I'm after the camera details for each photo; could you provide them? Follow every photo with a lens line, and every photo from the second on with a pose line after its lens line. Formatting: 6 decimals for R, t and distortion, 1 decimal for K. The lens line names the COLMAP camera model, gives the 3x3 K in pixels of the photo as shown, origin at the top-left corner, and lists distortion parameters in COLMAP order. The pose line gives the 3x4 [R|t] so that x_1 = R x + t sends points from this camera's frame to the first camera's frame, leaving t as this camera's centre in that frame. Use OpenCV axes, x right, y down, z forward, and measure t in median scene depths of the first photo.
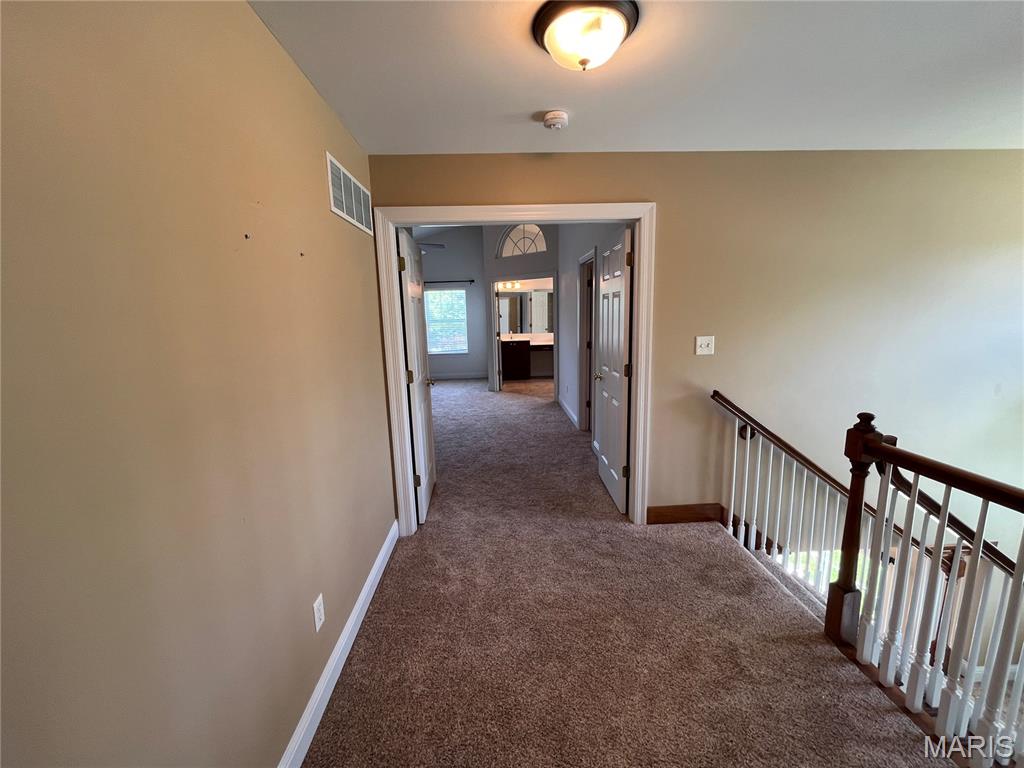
lens RADIAL K [[412.3, 0, 512.6], [0, 412.3, 381.9], [0, 0, 1]] dist [0.000027, 0.000000]
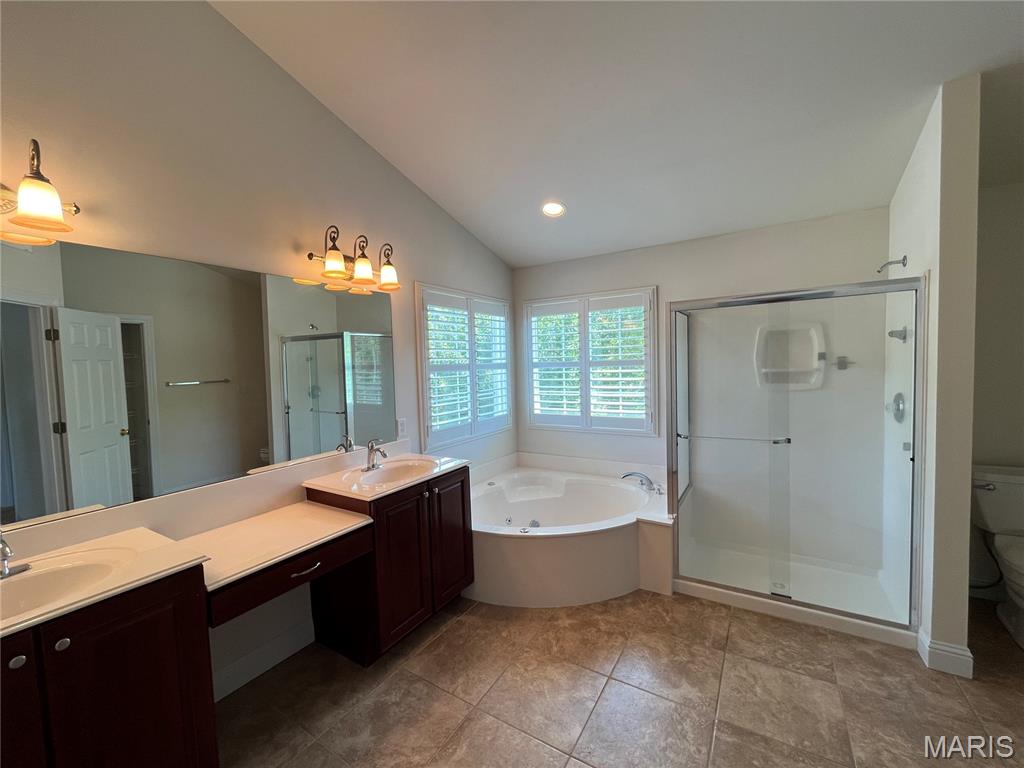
lens RADIAL K [[414.1, 0, 511.0], [0, 414.1, 383.7], [0, 0, 1]] dist [-0.003905, -0.000406]
pose [[0.559040, -0.037152, 0.828308, -0.017500], [0.158693, 0.985322, -0.062910, -0.132779], [-0.813813, 0.166615, 0.556730, 0.787445]]
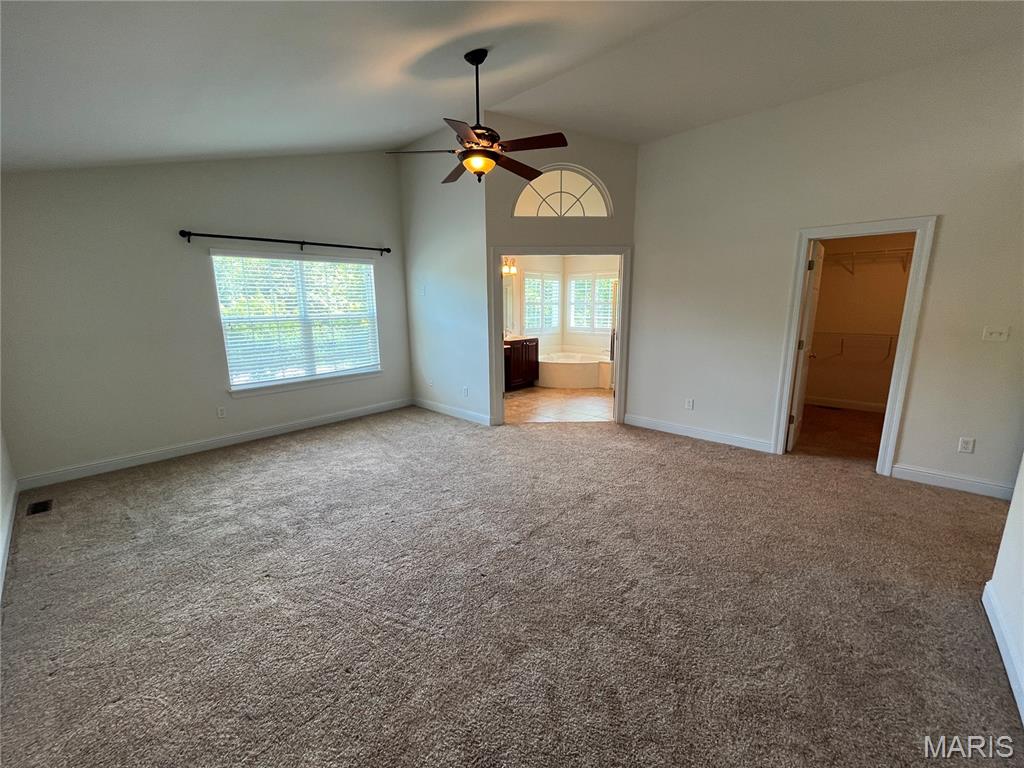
lens RADIAL K [[414.1, 0, 511.4], [0, 414.1, 384.3], [0, 0, 1]] dist [-0.003905, -0.000406]
pose [[0.705315, -0.120849, 0.698517, -0.409749], [0.110579, 0.992056, 0.059978, -0.066881], [-0.700216, 0.034938, 0.713075, 0.445959]]
